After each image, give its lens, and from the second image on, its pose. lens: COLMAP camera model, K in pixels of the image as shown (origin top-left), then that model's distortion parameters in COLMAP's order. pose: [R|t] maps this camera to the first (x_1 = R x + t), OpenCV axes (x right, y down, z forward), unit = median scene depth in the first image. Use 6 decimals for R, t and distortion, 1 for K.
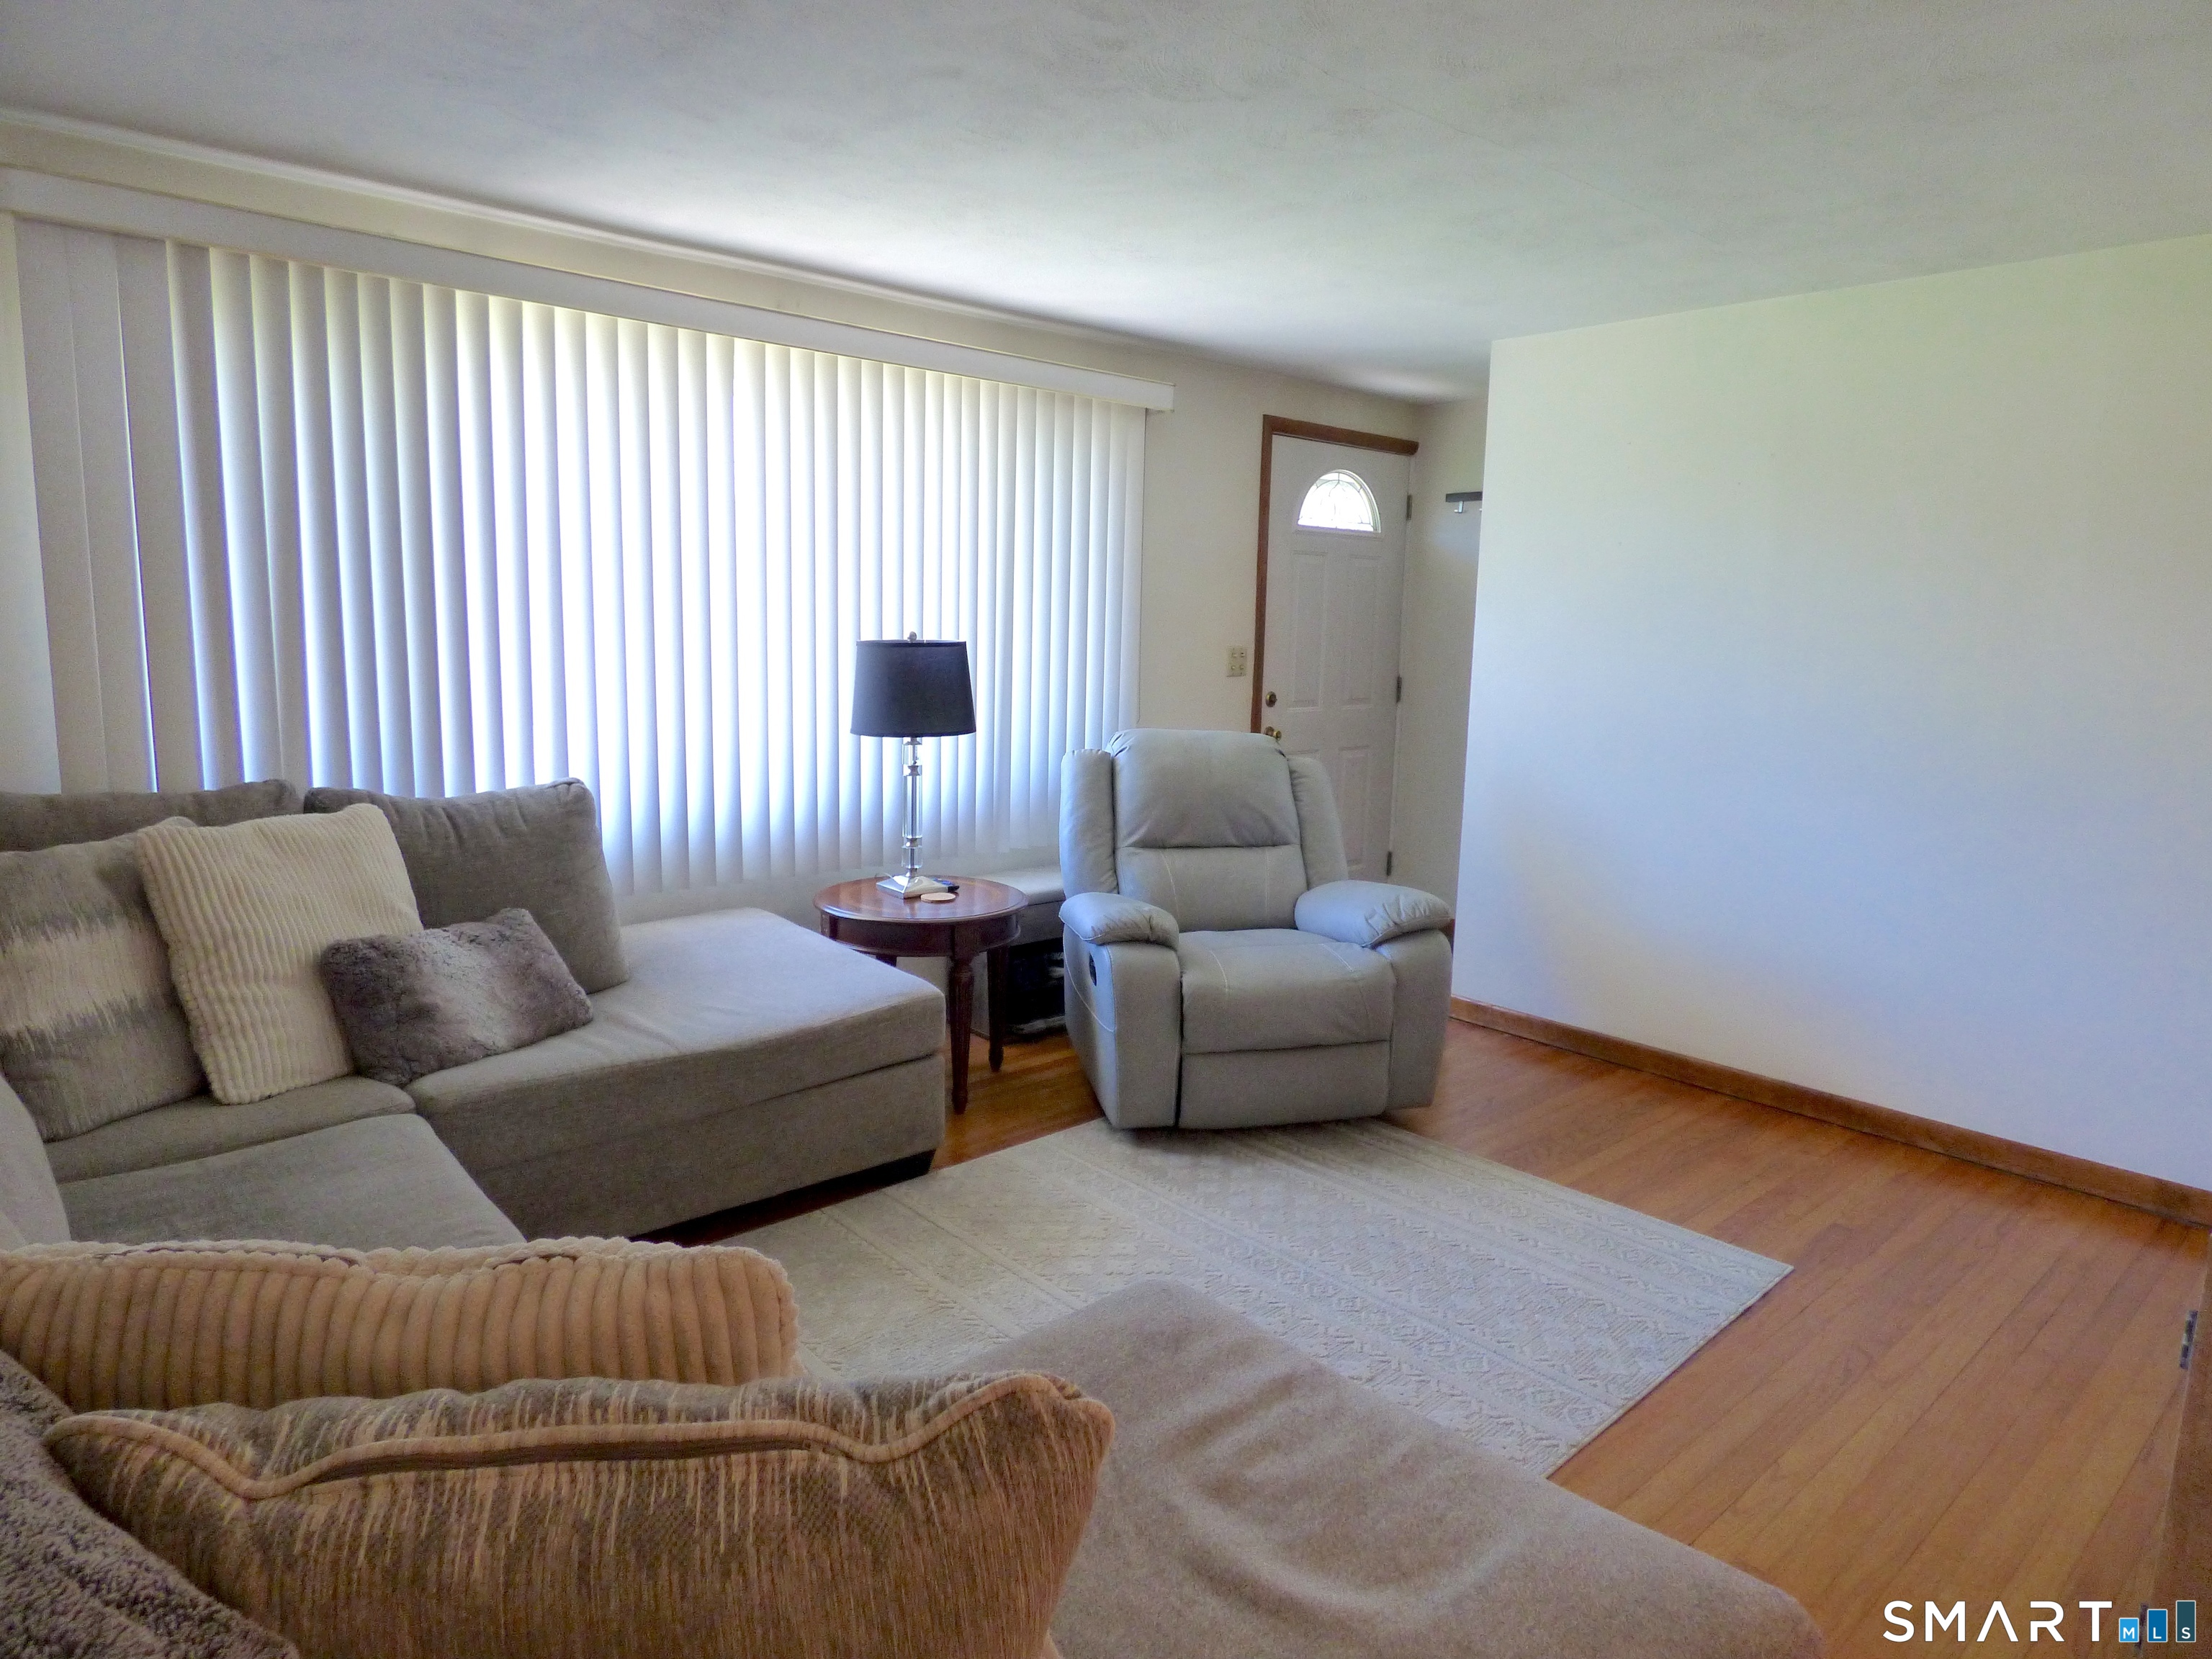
lens RADIAL K [[1387.7, 0, 1106.0], [0, 1387.7, 829.5], [0, 0, 1]] dist [-0.004242, -0.002279]
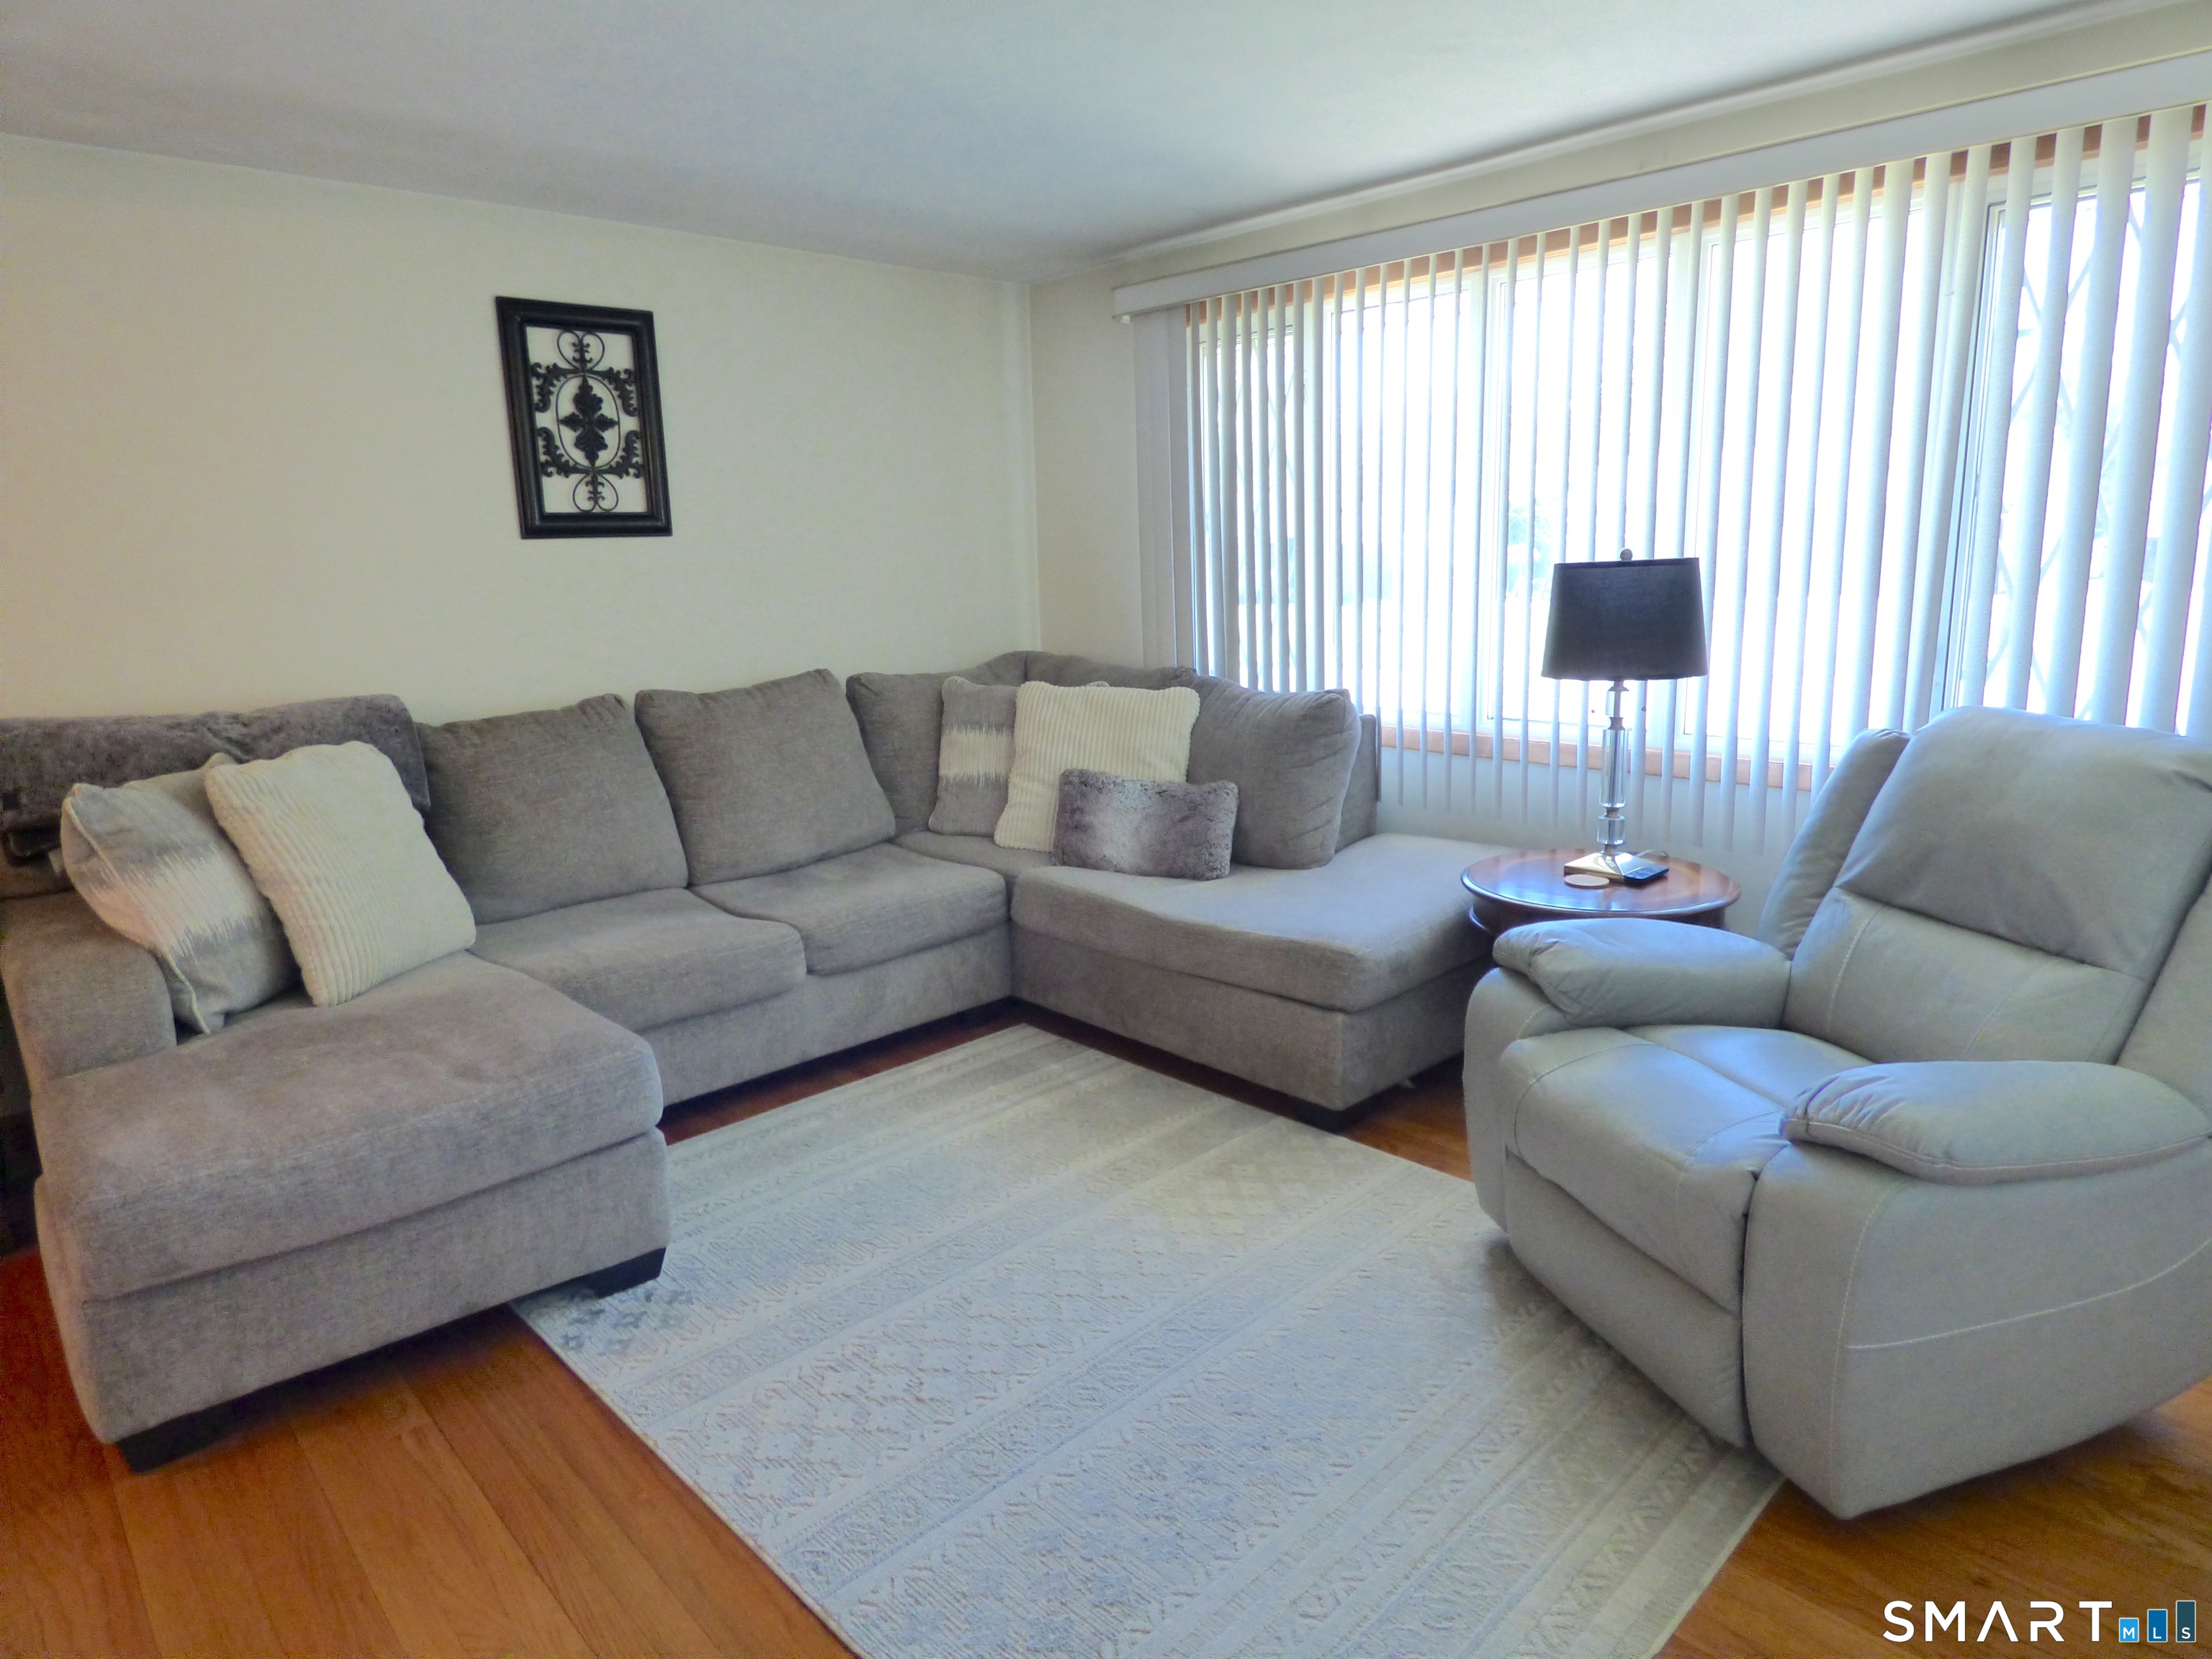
lens RADIAL K [[1338.0, 0, 1093.3], [0, 1338.0, 827.4], [0, 0, 1]] dist [-0.004849, -0.002690]
pose [[0.014480, 0.177224, -0.984064, 0.717345], [-0.127030, 0.976519, 0.173996, -0.090980], [0.991793, 0.122487, 0.036653, 0.768396]]
